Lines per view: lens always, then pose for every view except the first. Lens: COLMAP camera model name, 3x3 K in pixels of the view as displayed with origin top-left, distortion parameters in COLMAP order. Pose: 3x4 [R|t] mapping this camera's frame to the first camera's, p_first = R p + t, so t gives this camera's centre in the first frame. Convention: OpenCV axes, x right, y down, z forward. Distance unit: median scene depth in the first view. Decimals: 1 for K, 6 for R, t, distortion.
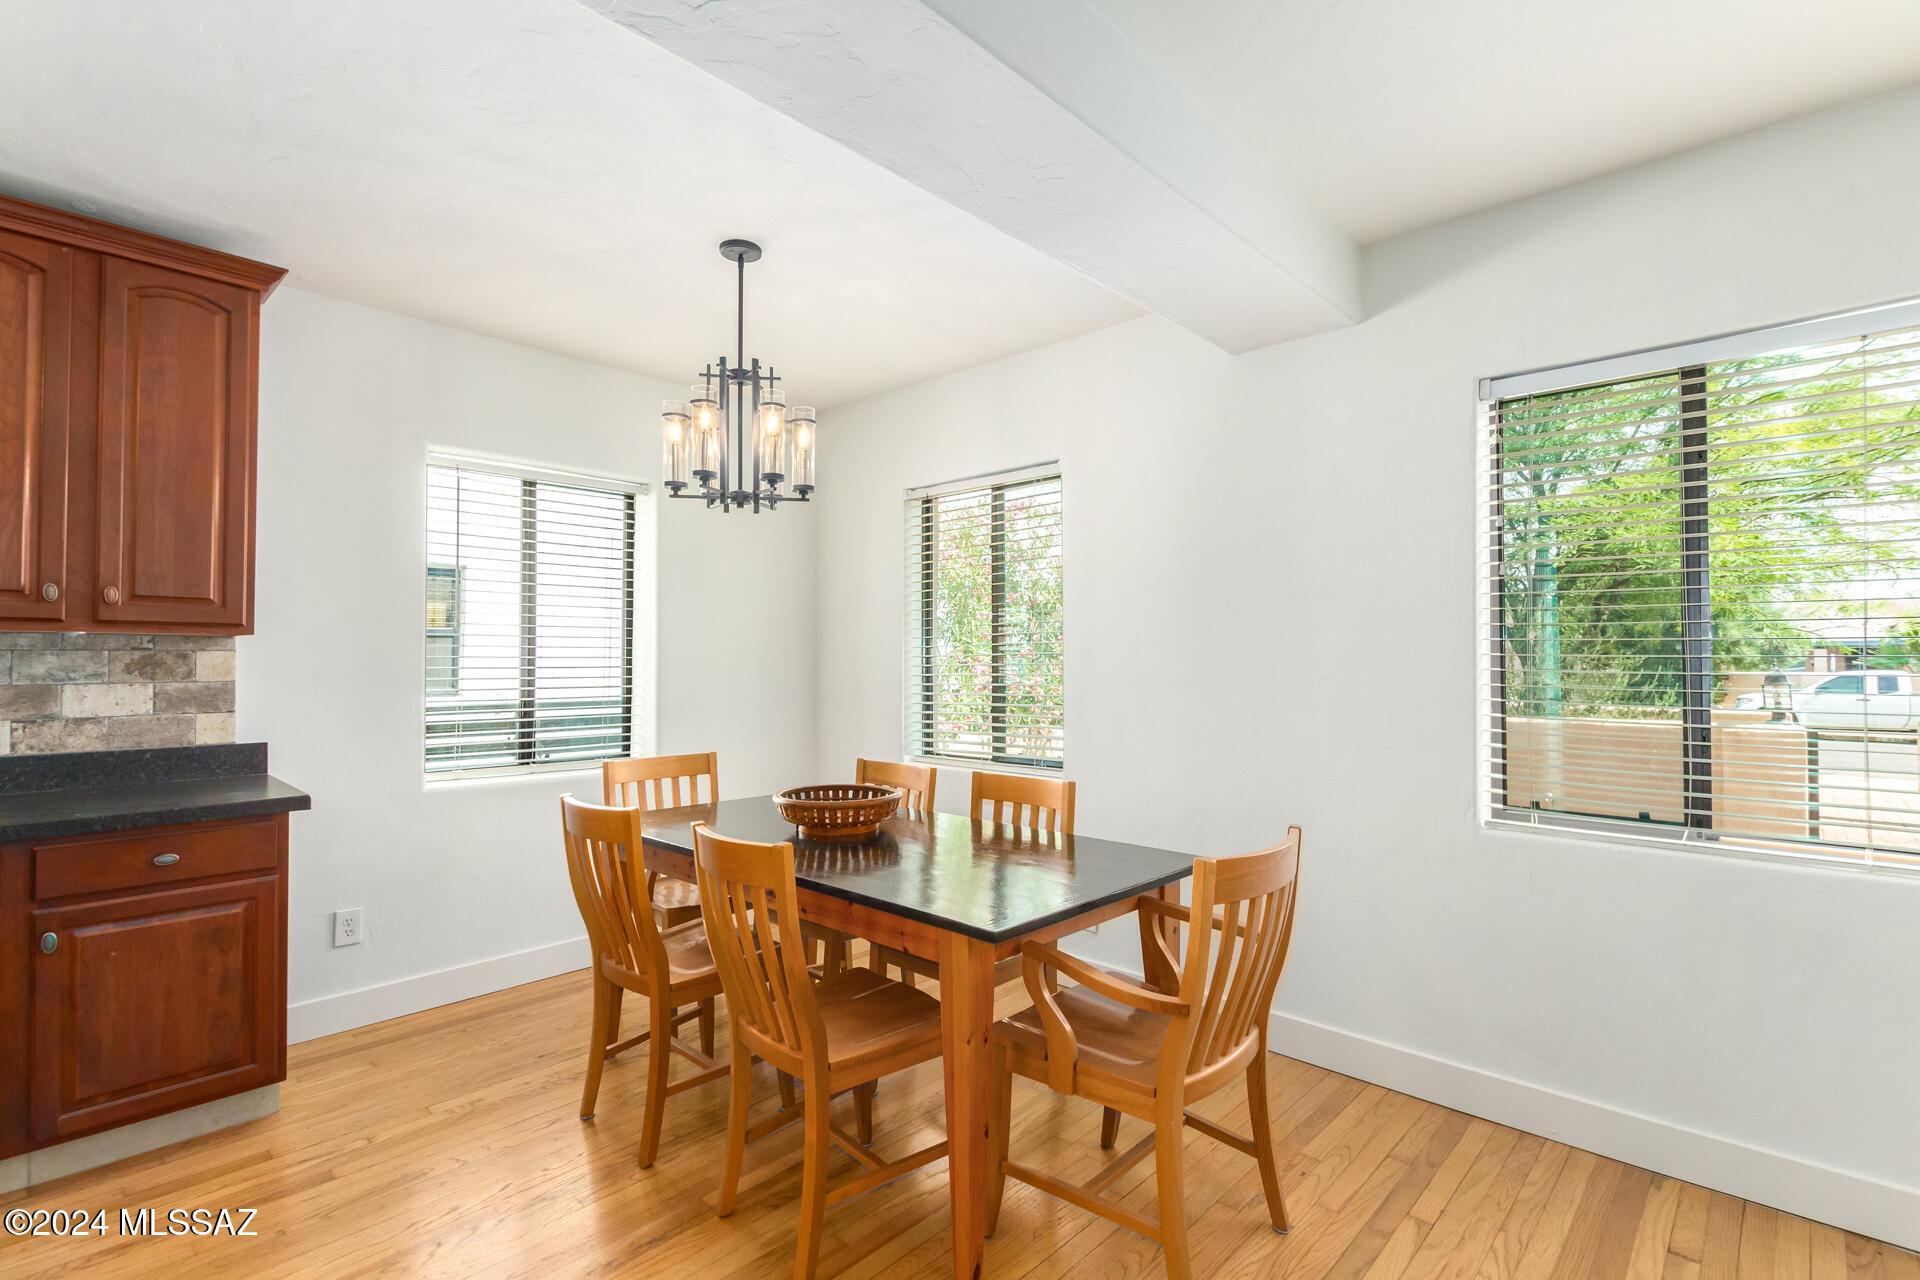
lens RADIAL K [[883.0, 0, 967.0], [0, 883.0, 642.5], [0, 0, 1]] dist [-0.003415, -0.000661]
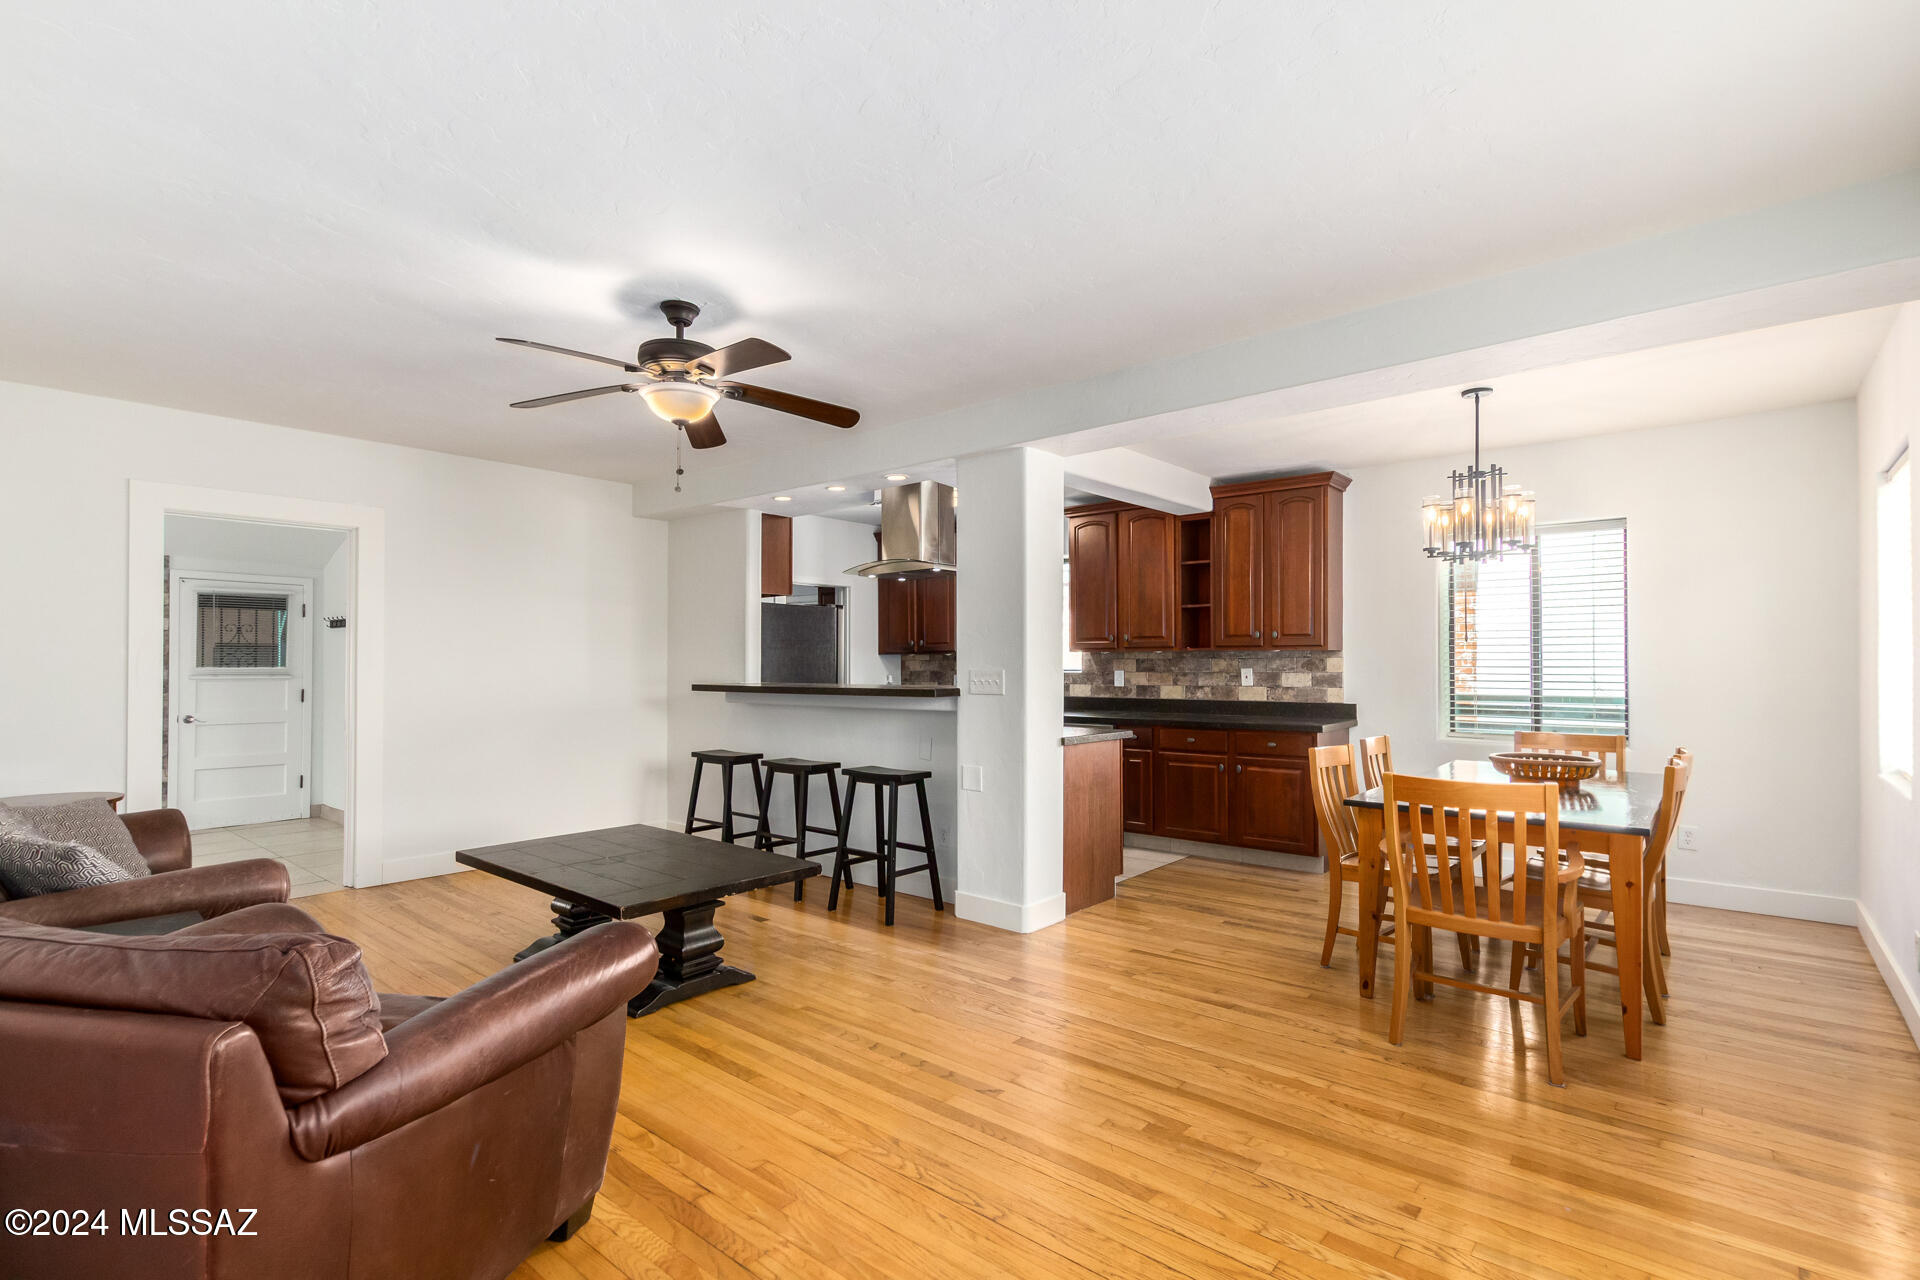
lens RADIAL K [[883.0, 0, 960.5], [0, 883.0, 660.2], [0, 0, 1]] dist [-0.003415, -0.000661]
pose [[0.050230, -0.001686, -0.998736, 1.253609], [0.022310, 0.999751, -0.000566, -0.002414], [0.998488, -0.022253, 0.050255, 0.025386]]
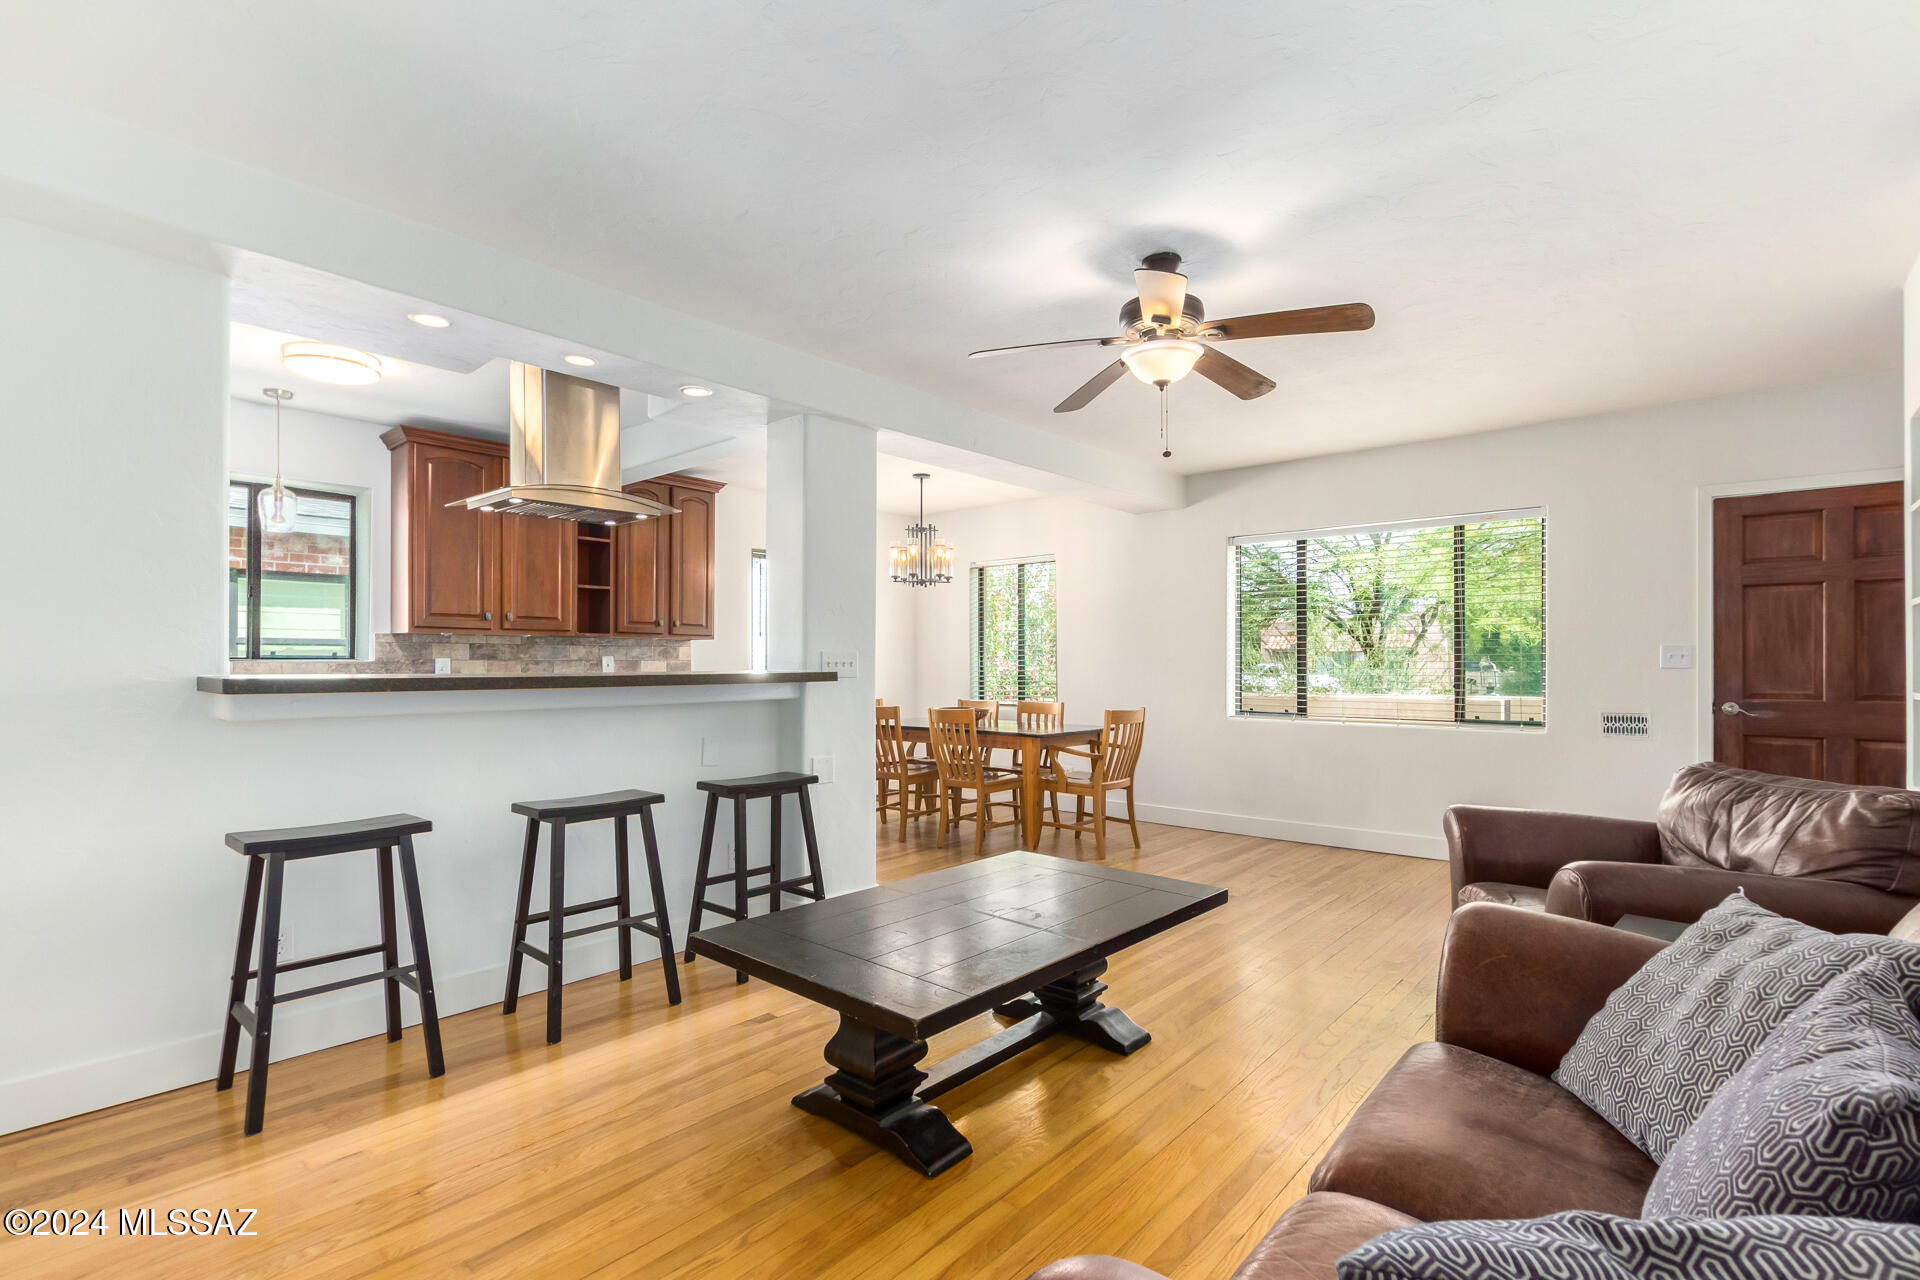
lens RADIAL K [[883.0, 0, 958.9], [0, 883.0, 644.9], [0, 0, 1]] dist [-0.003415, -0.000661]
pose [[0.999616, 0.000881, 0.027685, -0.230235], [-0.000765, 0.999991, -0.004230, 0.014816], [-0.027689, 0.004207, 0.999608, -1.399110]]
